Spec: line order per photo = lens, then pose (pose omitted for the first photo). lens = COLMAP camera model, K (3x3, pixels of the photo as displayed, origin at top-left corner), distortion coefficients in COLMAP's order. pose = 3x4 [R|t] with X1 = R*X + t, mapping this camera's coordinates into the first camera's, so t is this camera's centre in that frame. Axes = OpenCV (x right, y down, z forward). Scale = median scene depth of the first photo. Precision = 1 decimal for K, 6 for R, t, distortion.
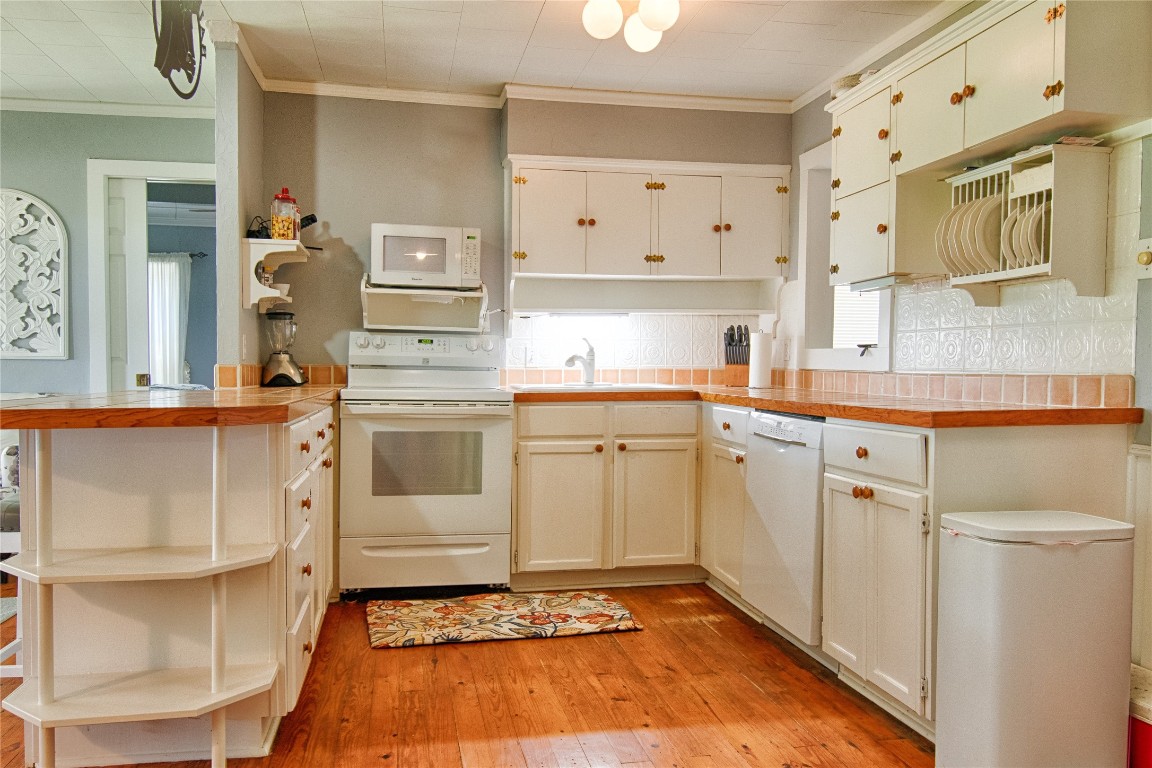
lens RADIAL K [[825.1, 0, 571.5], [0, 825.1, 389.4], [0, 0, 1]] dist [0.008972, -0.017228]
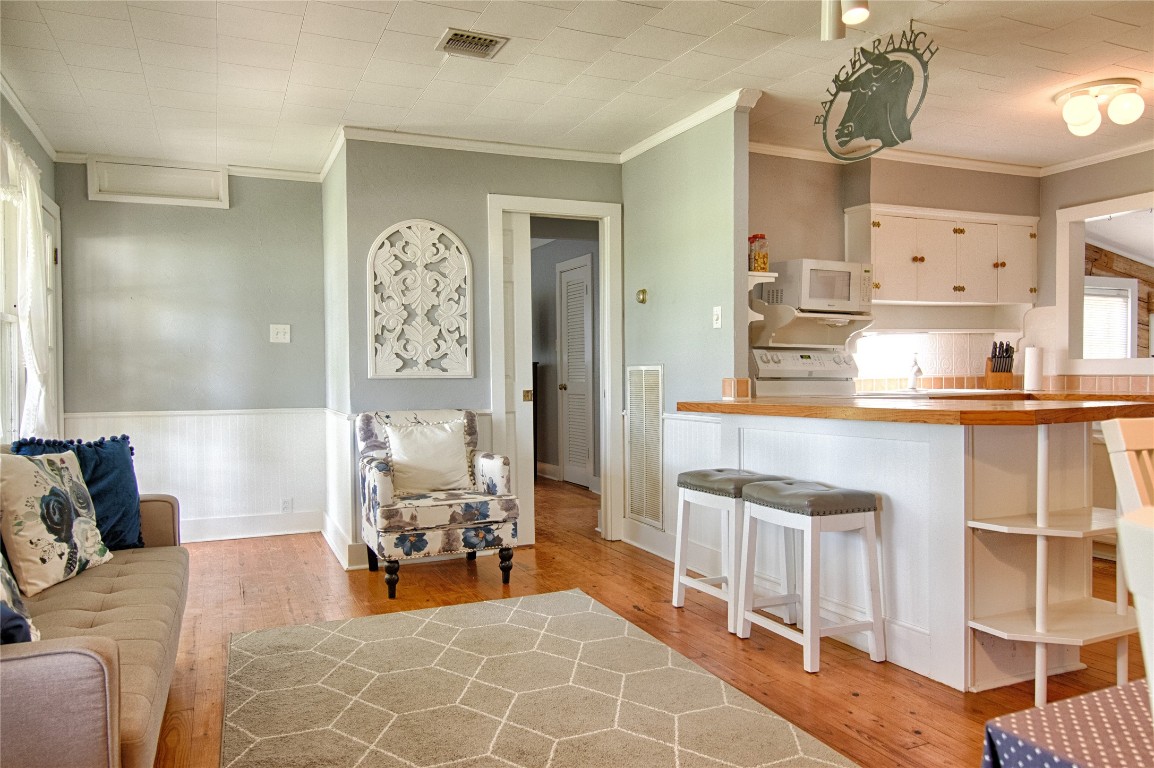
lens RADIAL K [[777.1, 0, 588.0], [0, 777.1, 389.9], [0, 0, 1]] dist [0.003934, -0.006249]
pose [[0.976829, -0.020786, 0.213011, -0.741203], [0.024390, 0.999600, -0.014304, -0.002579], [-0.212628, 0.019168, 0.976945, -0.028531]]
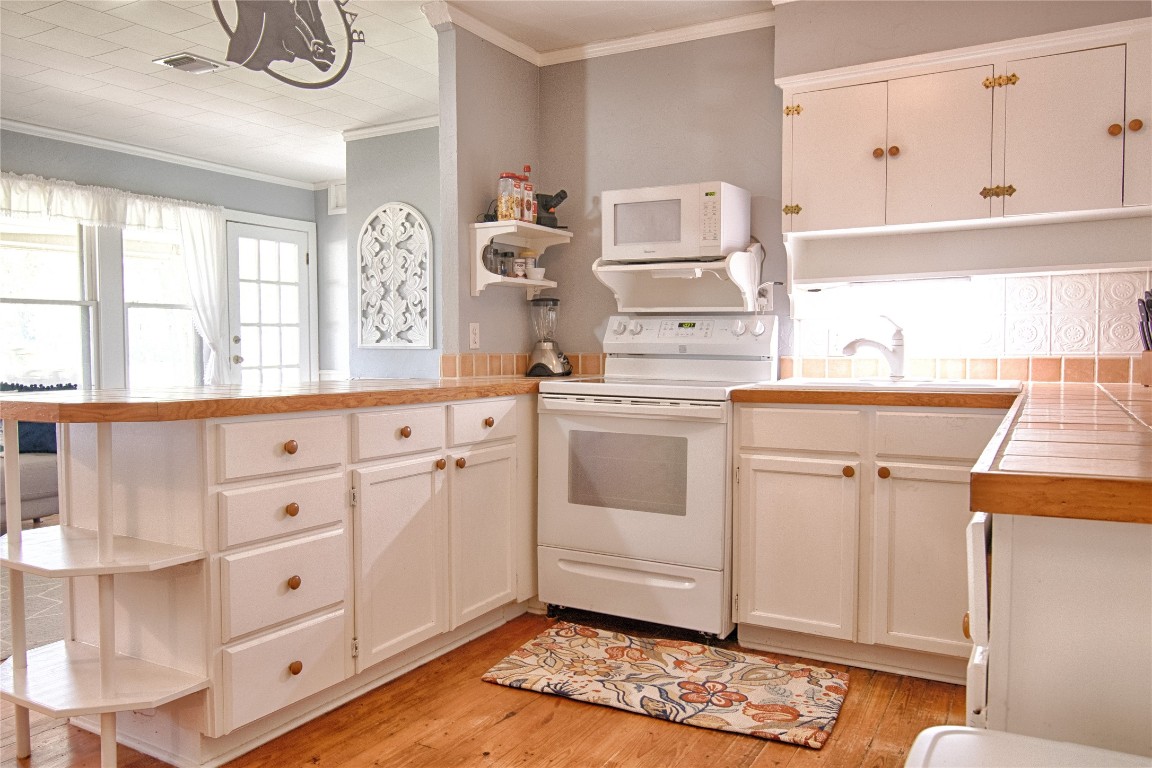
lens RADIAL K [[825.1, 0, 585.1], [0, 825.1, 391.2], [0, 0, 1]] dist [0.008972, -0.017228]
pose [[0.771302, 0.026760, -0.635906, 0.286749], [-0.014267, 0.999592, 0.024760, -0.010615], [0.636309, -0.010025, 0.771369, 0.292549]]
